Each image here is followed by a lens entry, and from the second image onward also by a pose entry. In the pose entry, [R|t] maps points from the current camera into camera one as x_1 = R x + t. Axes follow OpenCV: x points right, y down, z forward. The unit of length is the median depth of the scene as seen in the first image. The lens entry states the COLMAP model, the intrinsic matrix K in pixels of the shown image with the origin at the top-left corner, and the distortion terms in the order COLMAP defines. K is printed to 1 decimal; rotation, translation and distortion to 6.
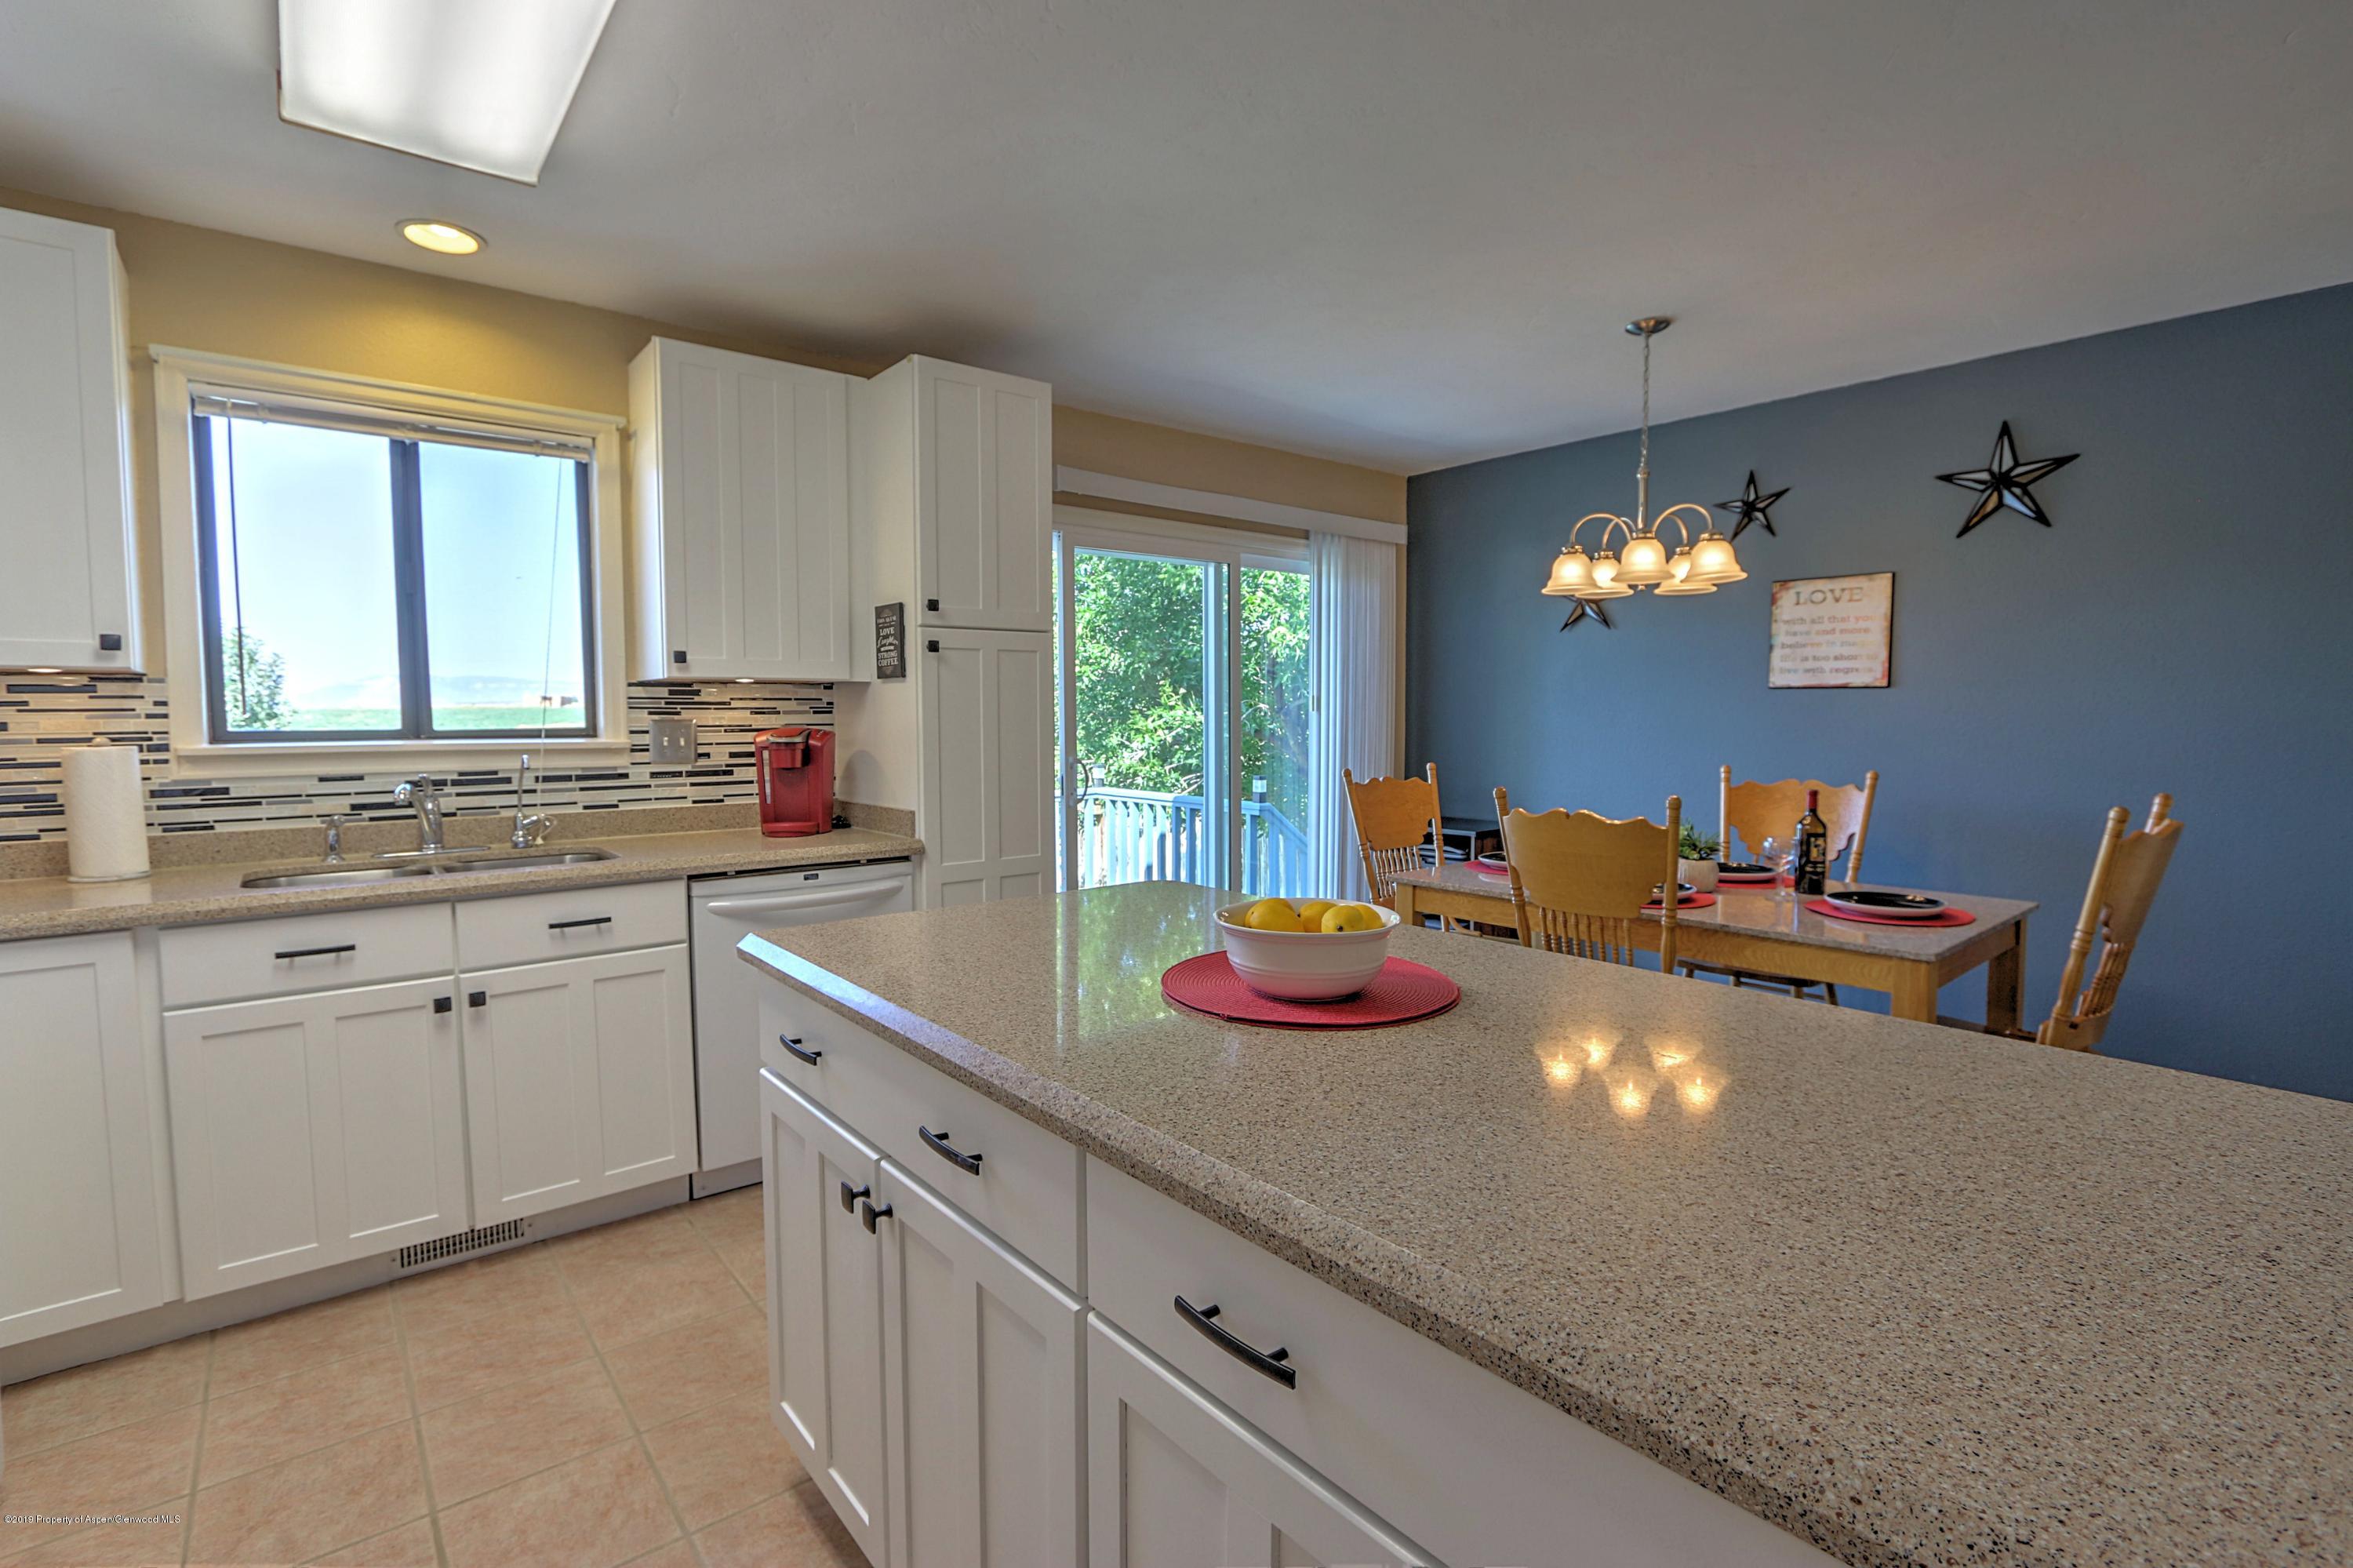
lens RADIAL K [[1082.4, 0, 1186.3], [0, 1082.4, 771.3], [0, 0, 1]] dist [-0.011973, 0.000248]
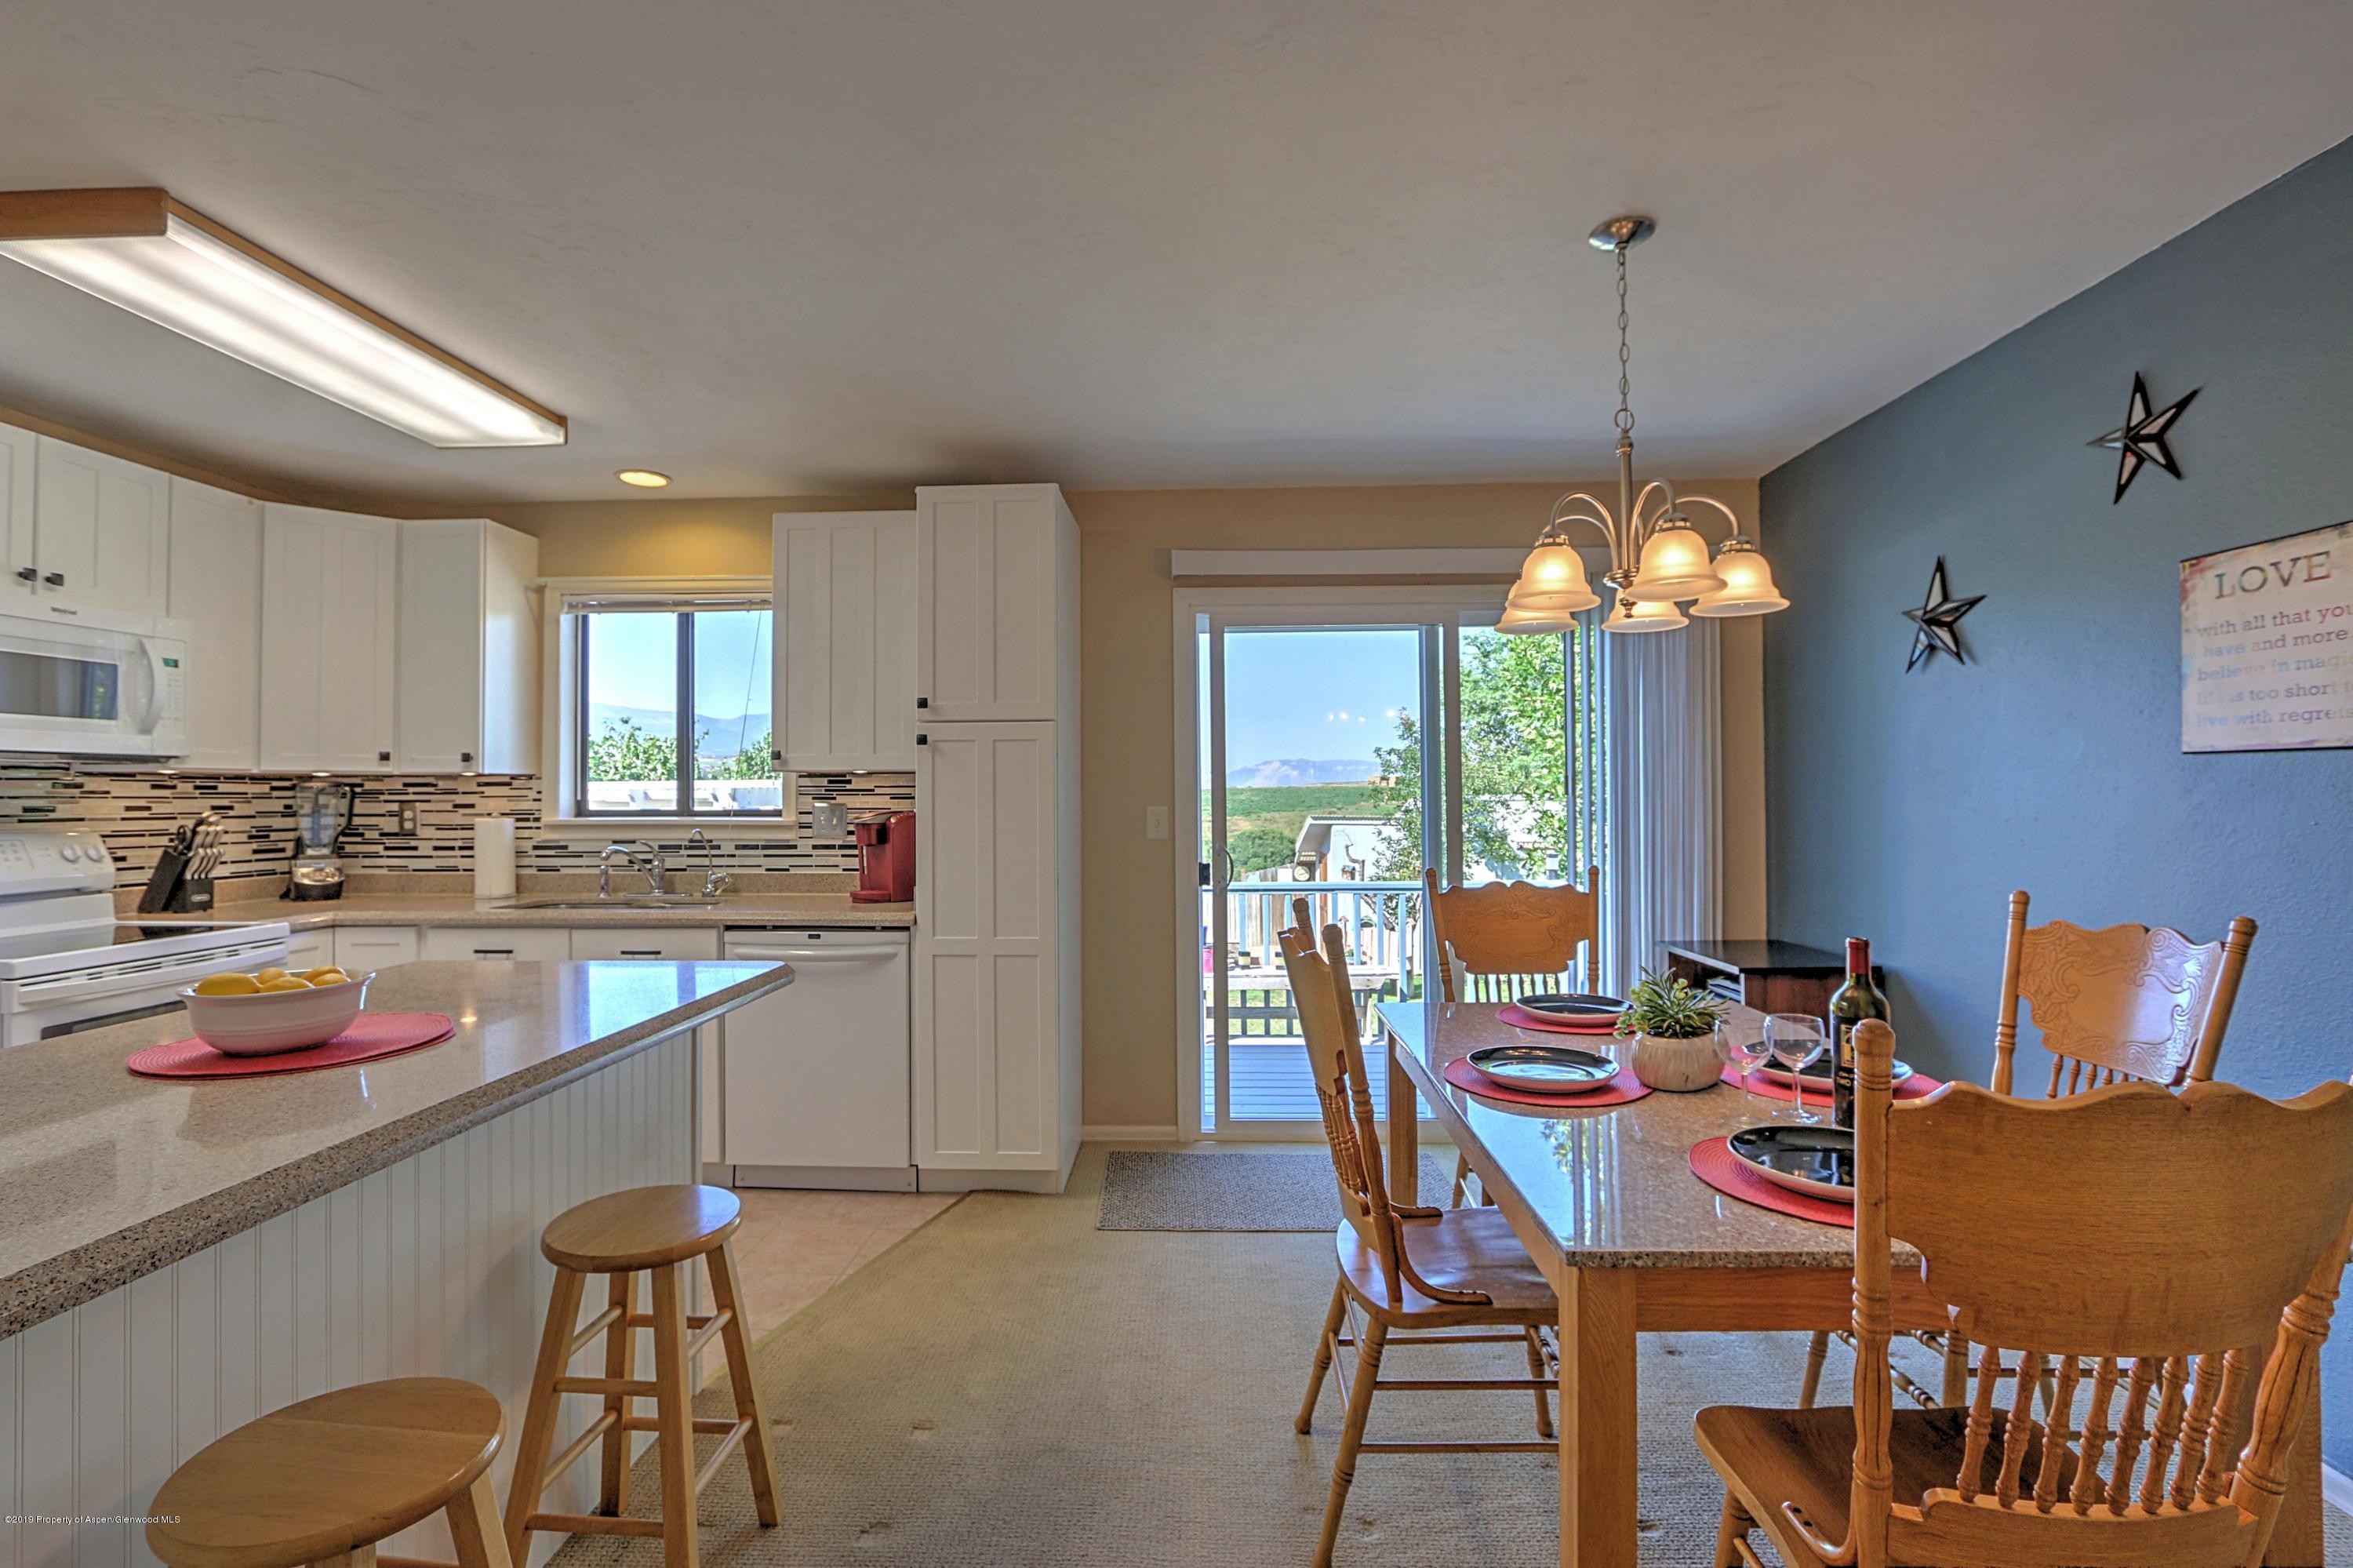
lens RADIAL K [[1082.4, 0, 1179.2], [0, 1082.4, 792.7], [0, 0, 1]] dist [-0.011973, 0.000248]
pose [[0.744818, -0.003011, -0.667261, 0.705100], [-0.036079, 0.998345, -0.044778, -0.019918], [0.666291, 0.057426, 0.743477, 0.347732]]
